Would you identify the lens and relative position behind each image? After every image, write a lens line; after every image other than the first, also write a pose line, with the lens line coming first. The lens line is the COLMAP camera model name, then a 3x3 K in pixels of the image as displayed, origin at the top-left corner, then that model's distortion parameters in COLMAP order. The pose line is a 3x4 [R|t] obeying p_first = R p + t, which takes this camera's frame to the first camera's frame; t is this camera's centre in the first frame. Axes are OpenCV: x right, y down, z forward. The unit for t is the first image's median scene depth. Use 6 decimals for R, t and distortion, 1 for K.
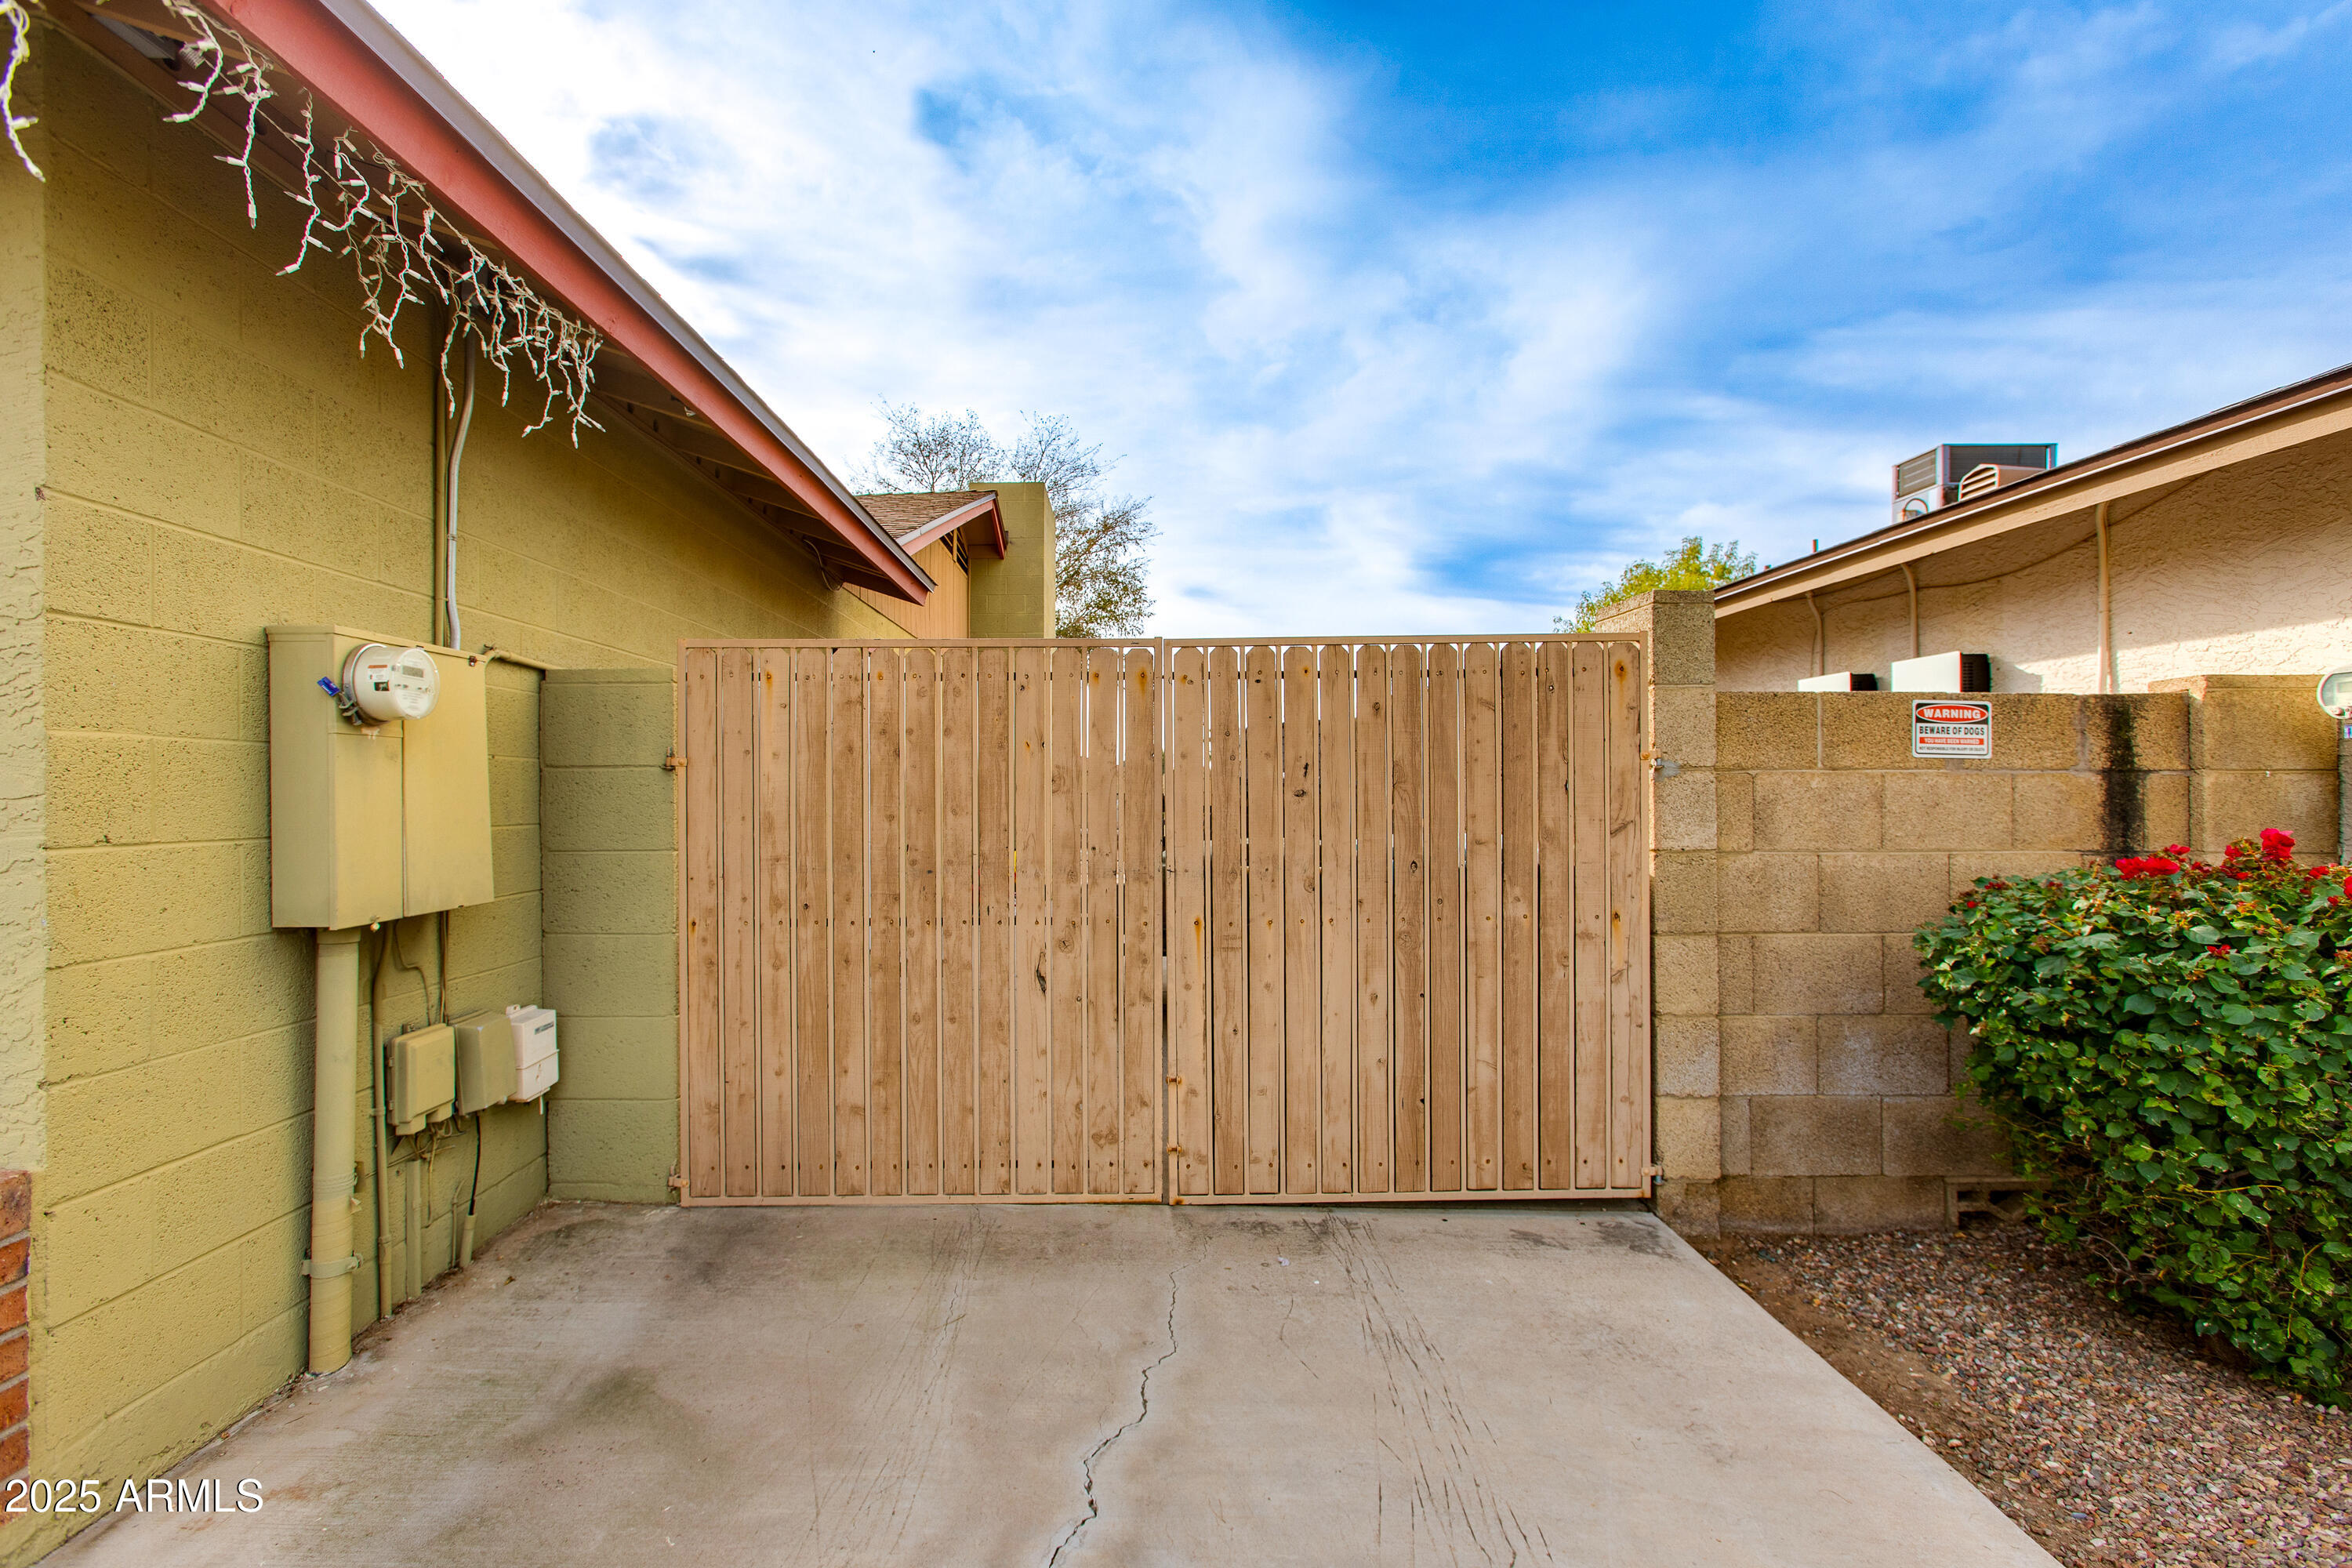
lens RADIAL K [[1050.4, 0, 1174.1], [0, 1050.4, 787.7], [0, 0, 1]] dist [0.001911, 0.000329]
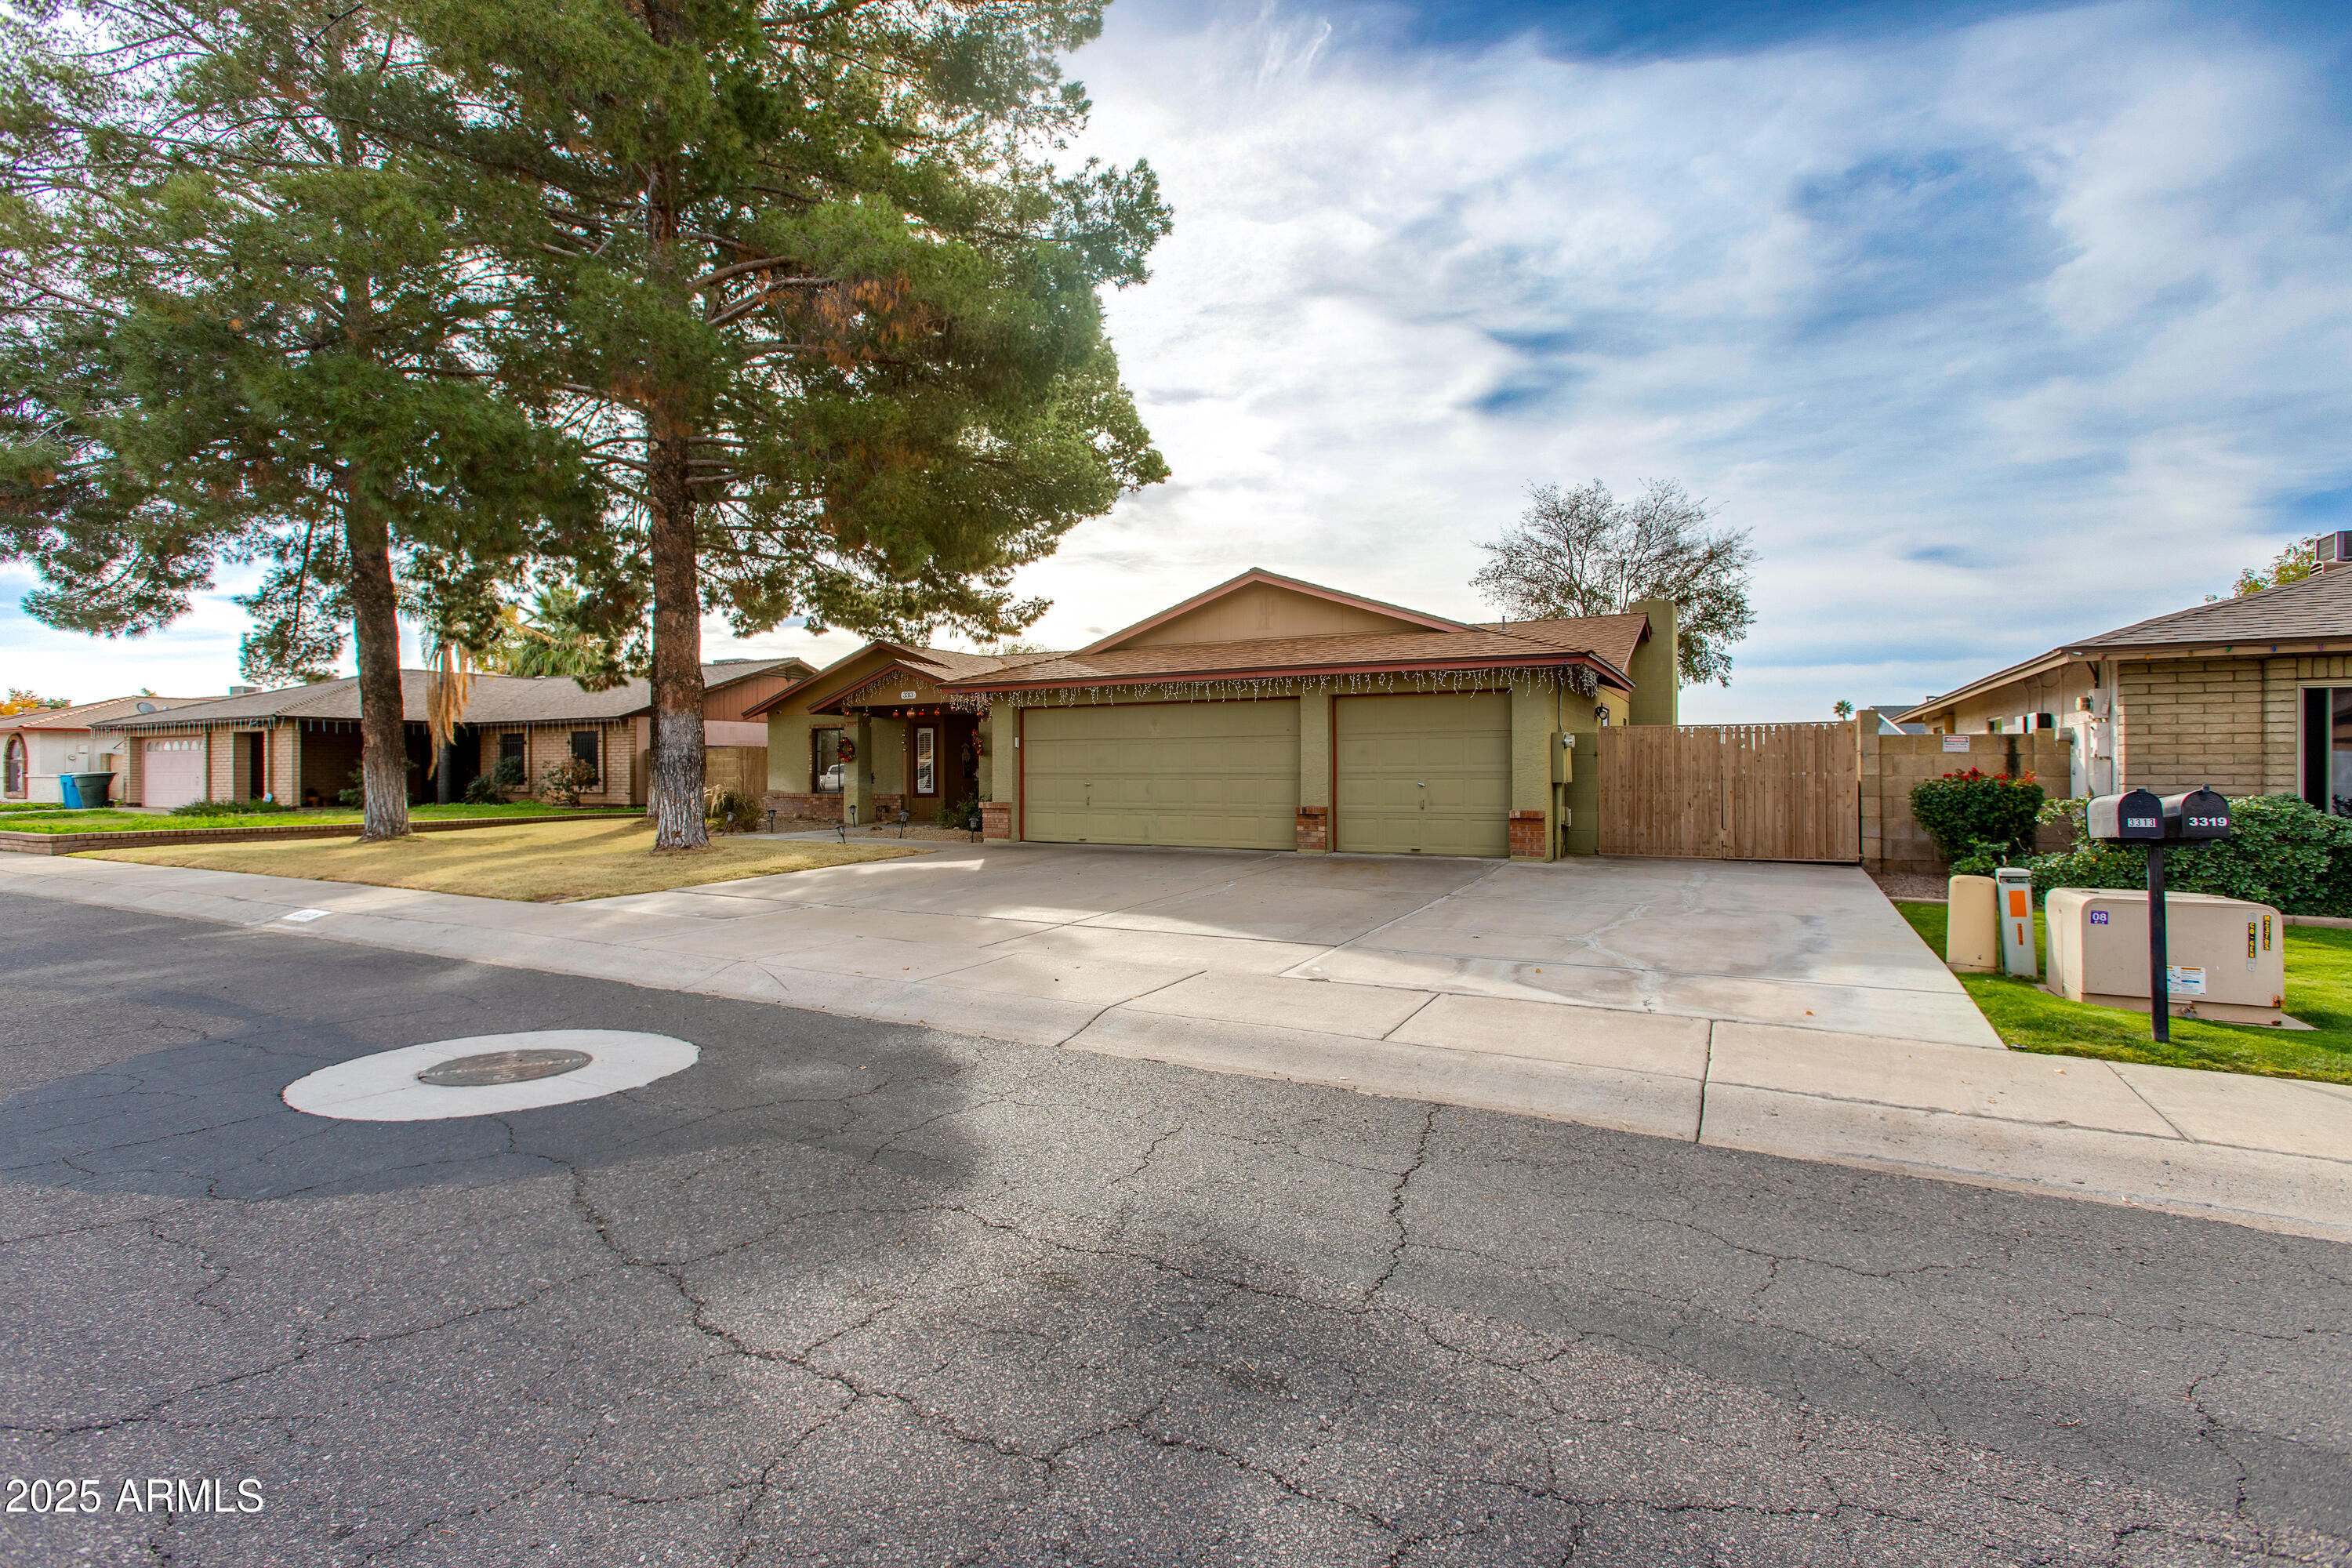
lens RADIAL K [[1050.4, 0, 1177.1], [0, 1050.4, 773.7], [0, 0, 1]] dist [0.001911, 0.000329]
pose [[0.859645, 0.003780, -0.510878, 0.262364], [0.000390, 0.999967, 0.008055, 0.020527], [0.510892, -0.007123, 0.859615, -3.718176]]
